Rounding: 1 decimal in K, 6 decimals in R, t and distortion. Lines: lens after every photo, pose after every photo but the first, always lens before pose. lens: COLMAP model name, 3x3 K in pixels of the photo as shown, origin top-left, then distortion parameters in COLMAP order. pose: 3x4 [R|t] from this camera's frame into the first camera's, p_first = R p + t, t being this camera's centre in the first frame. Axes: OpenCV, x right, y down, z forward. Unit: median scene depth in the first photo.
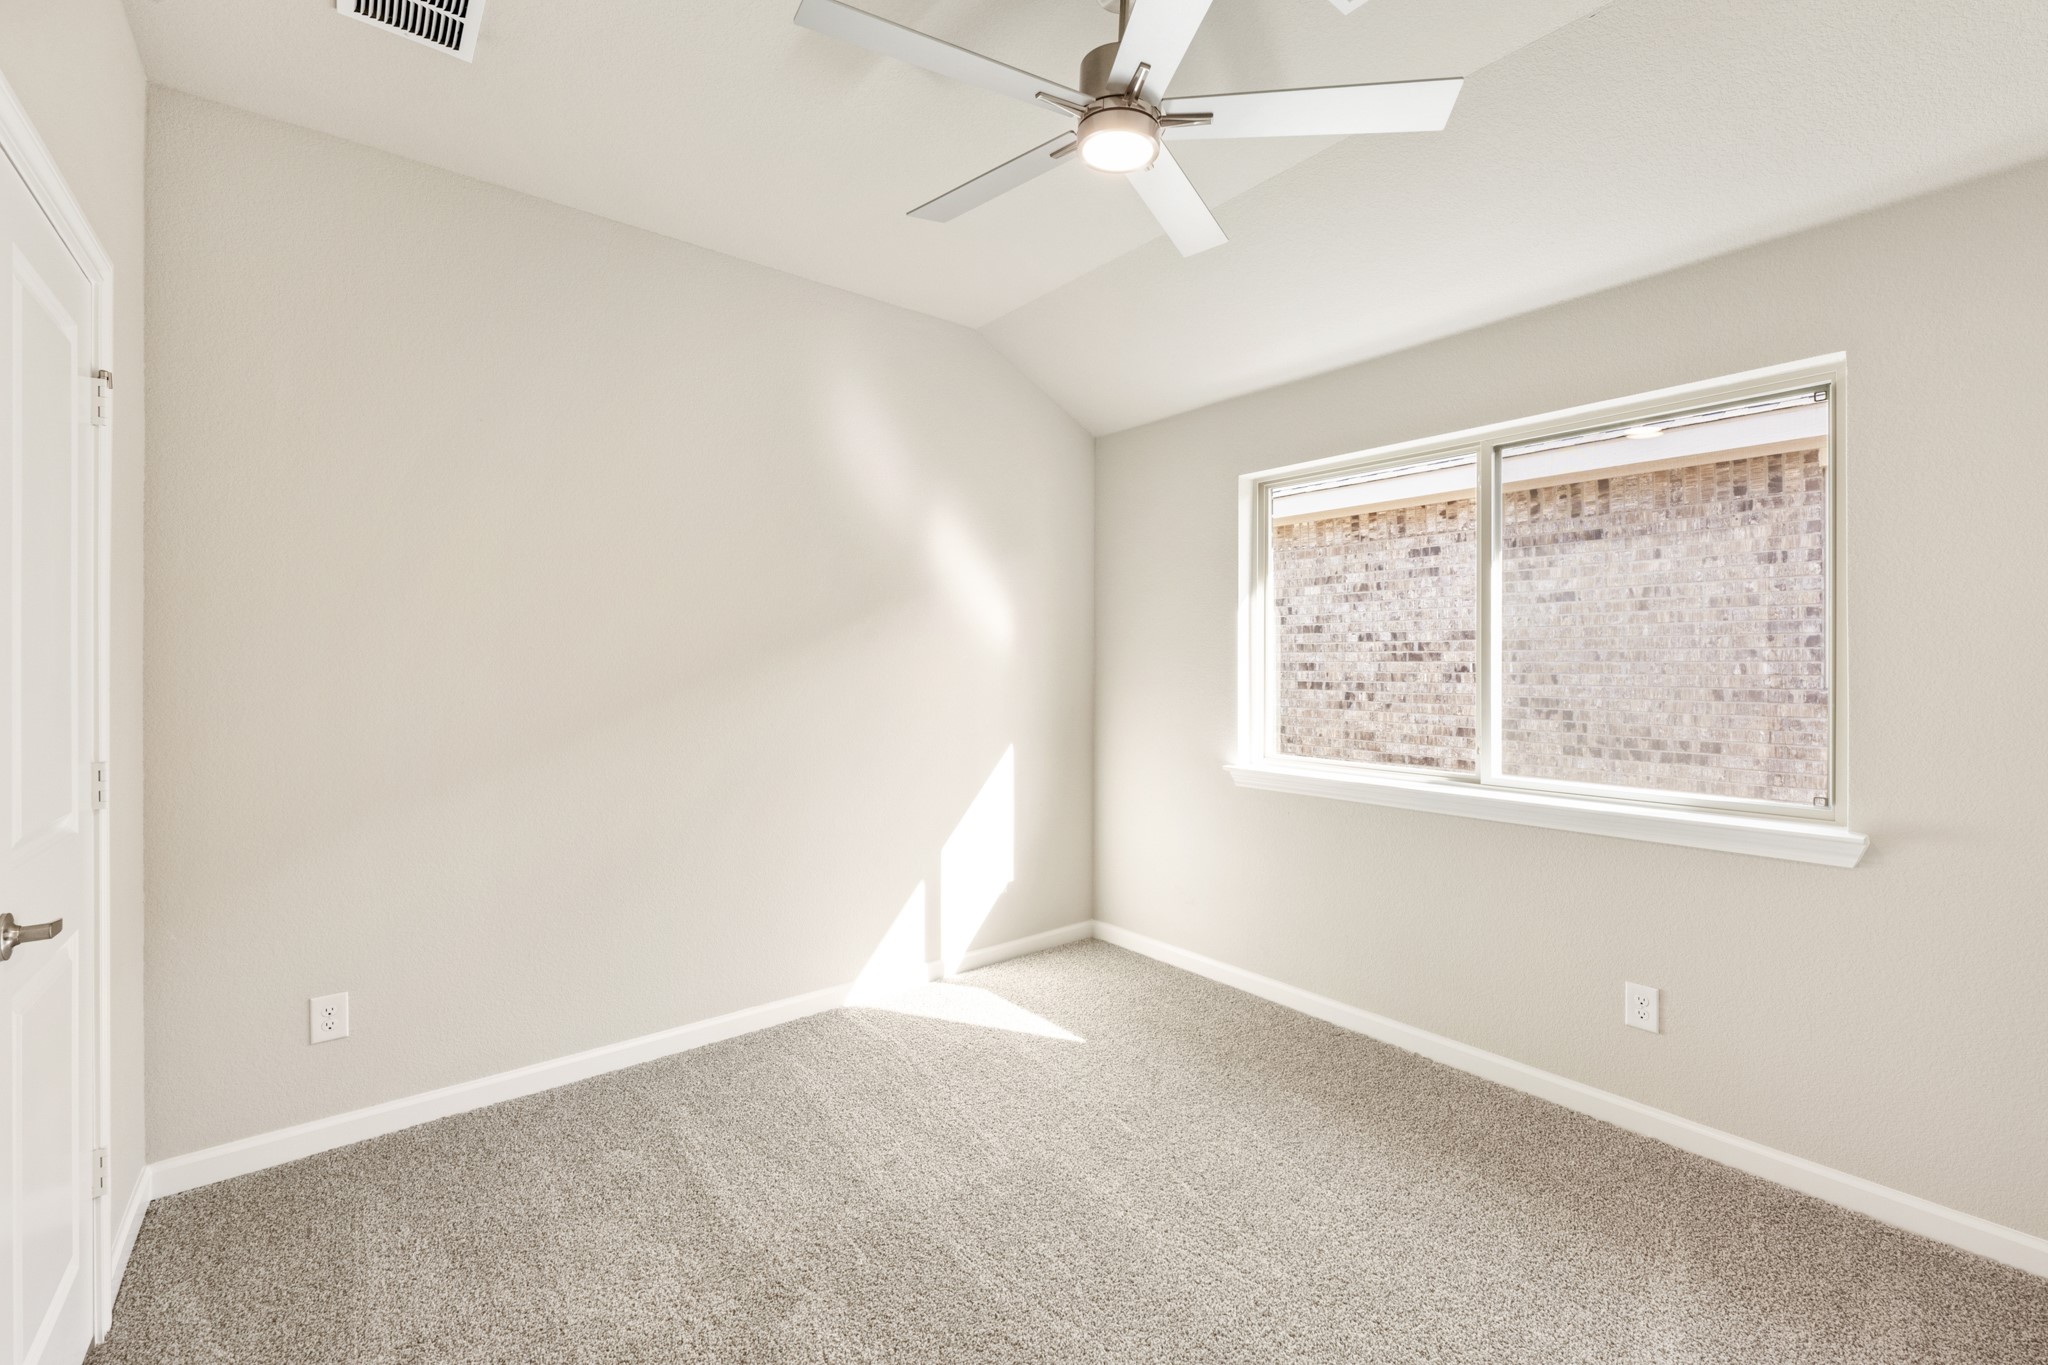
lens RADIAL K [[840.6, 0, 1067.7], [0, 840.6, 666.8], [0, 0, 1]] dist [0.000498, -0.000678]
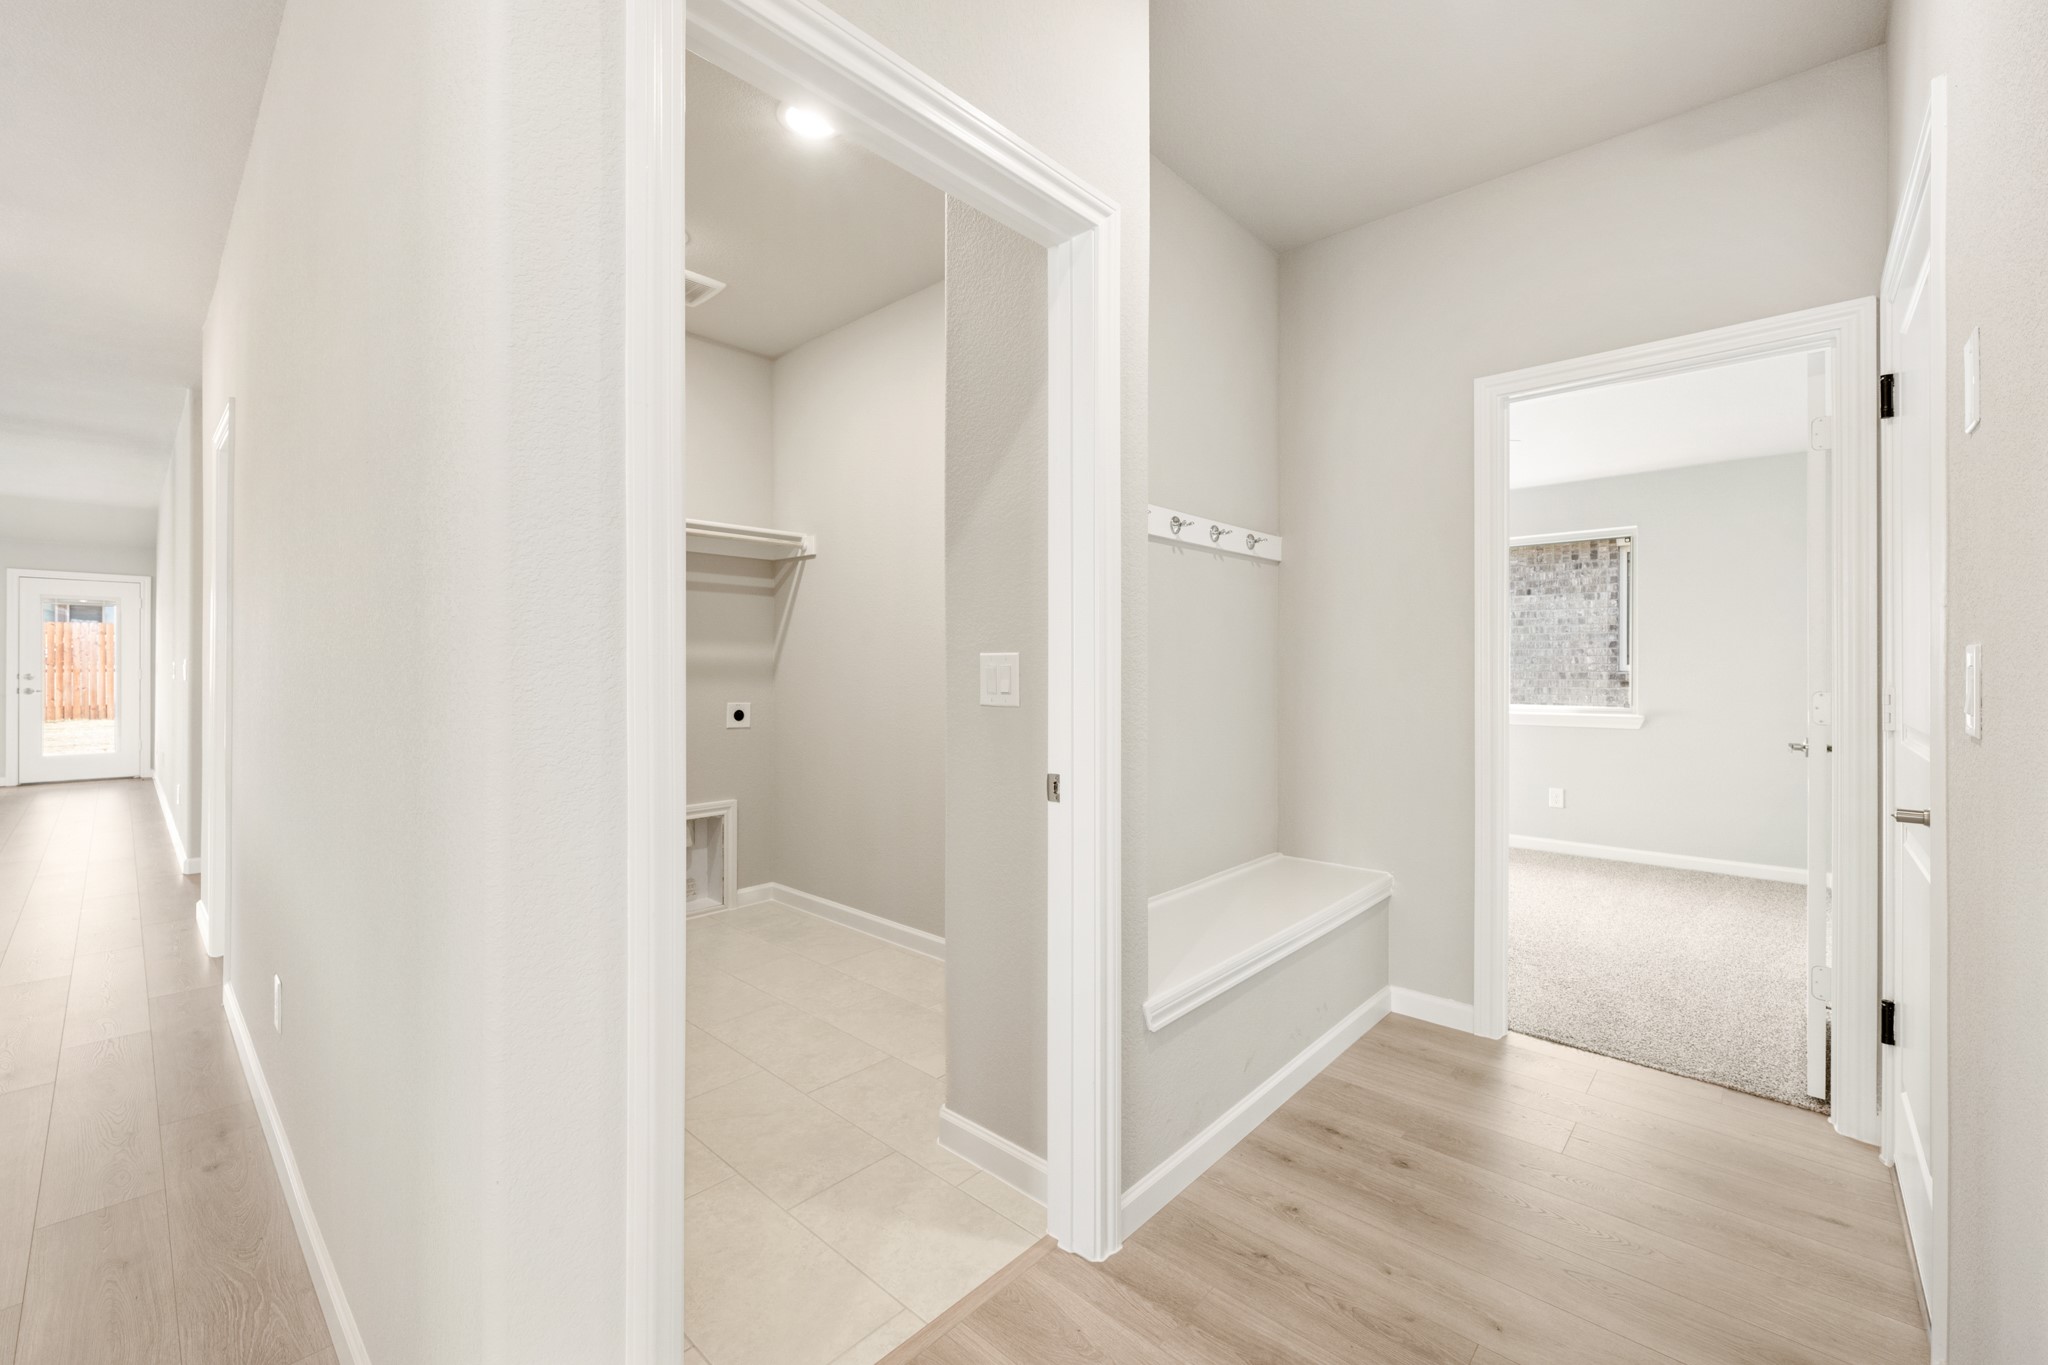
lens RADIAL K [[840.6, 0, 1024.4], [0, 840.6, 675.4], [0, 0, 1]] dist [0.000498, -0.000678]
pose [[0.991036, 0.002517, 0.133573, -0.555265], [-0.003135, 0.999985, 0.004420, 0.029584], [-0.133560, -0.004799, 0.991029, -0.565780]]
